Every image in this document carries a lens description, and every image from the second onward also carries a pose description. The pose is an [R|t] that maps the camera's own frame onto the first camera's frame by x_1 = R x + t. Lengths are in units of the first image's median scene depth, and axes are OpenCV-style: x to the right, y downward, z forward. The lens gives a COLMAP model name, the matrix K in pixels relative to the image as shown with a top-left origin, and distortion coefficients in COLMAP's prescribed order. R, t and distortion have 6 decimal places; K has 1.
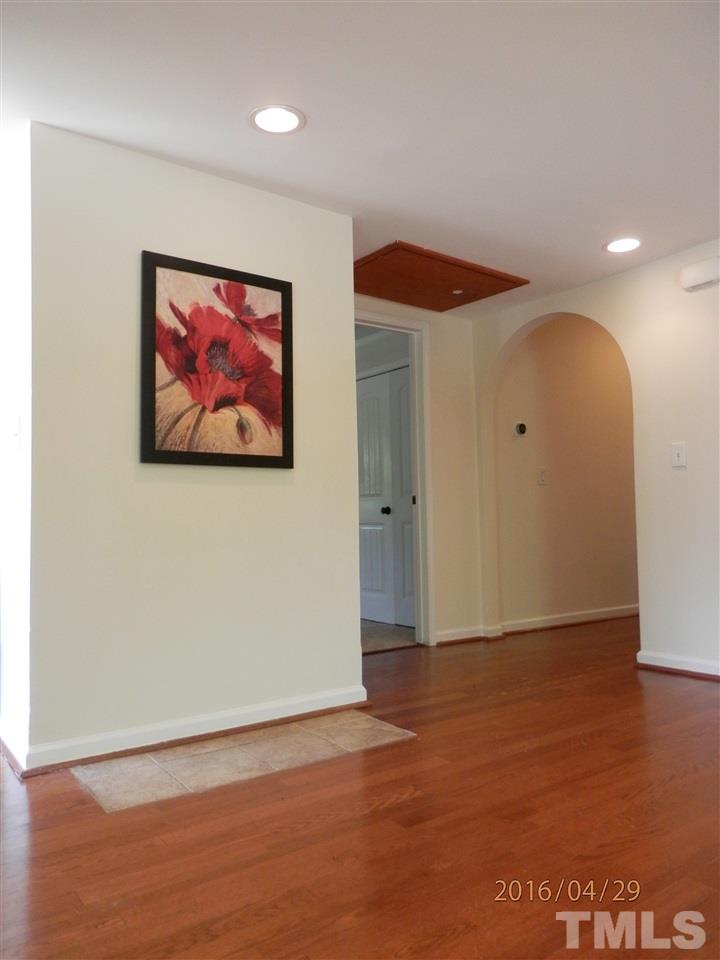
lens RADIAL K [[711.7, 0, 360.0], [0, 711.7, 480.0], [0, 0, 1]] dist [-0.000459, 0.011525]
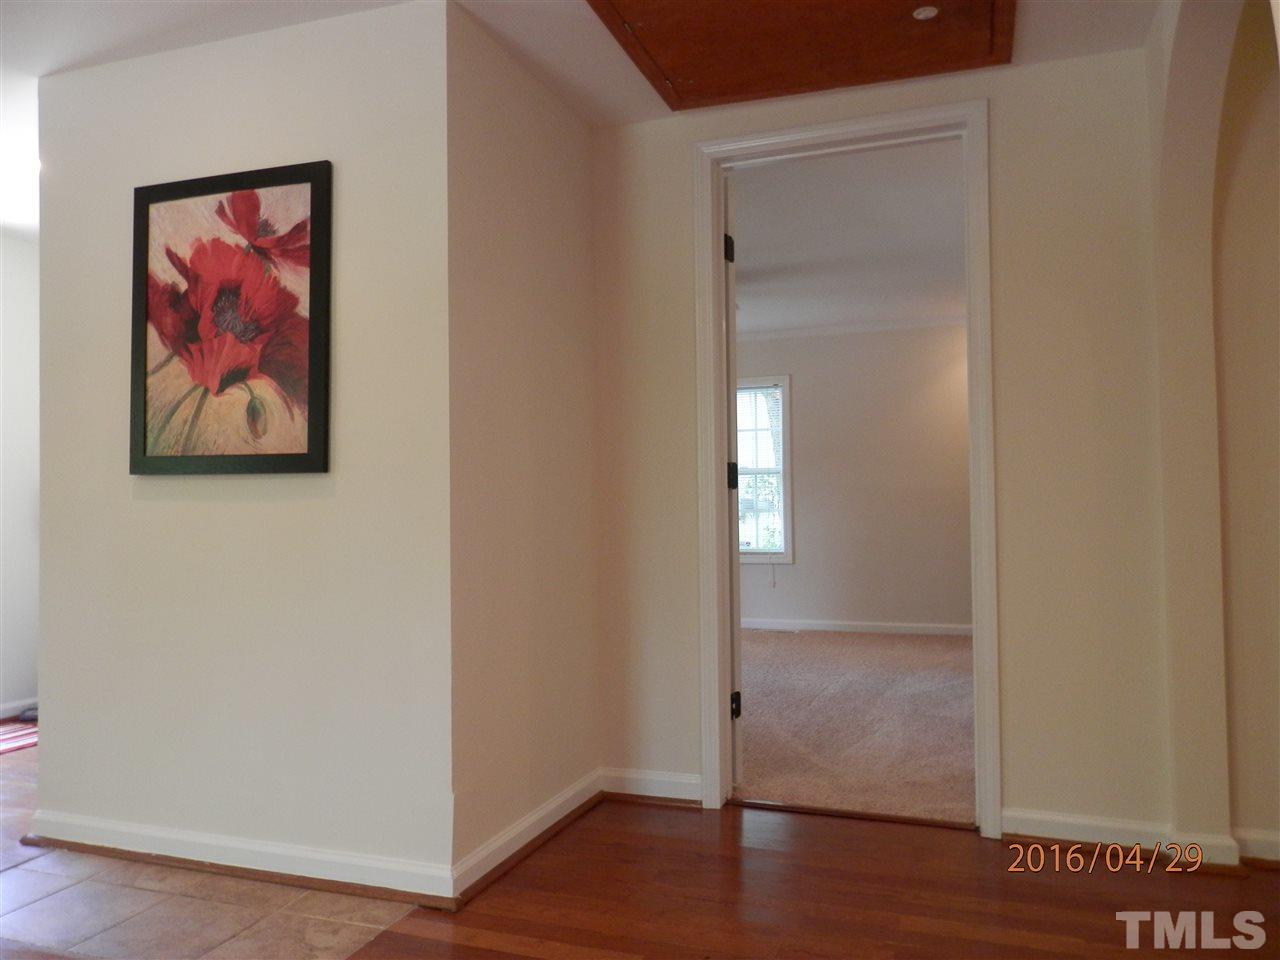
lens RADIAL K [[949.0, 0, 640.0], [0, 949.0, 480.0], [0, 0, 1]] dist [-0.000459, 0.011525]
pose [[0.568842, -0.008110, -0.822407, 0.759286], [0.042494, 0.998906, 0.019542, -0.014522], [0.821348, -0.046064, 0.568565, 0.805916]]
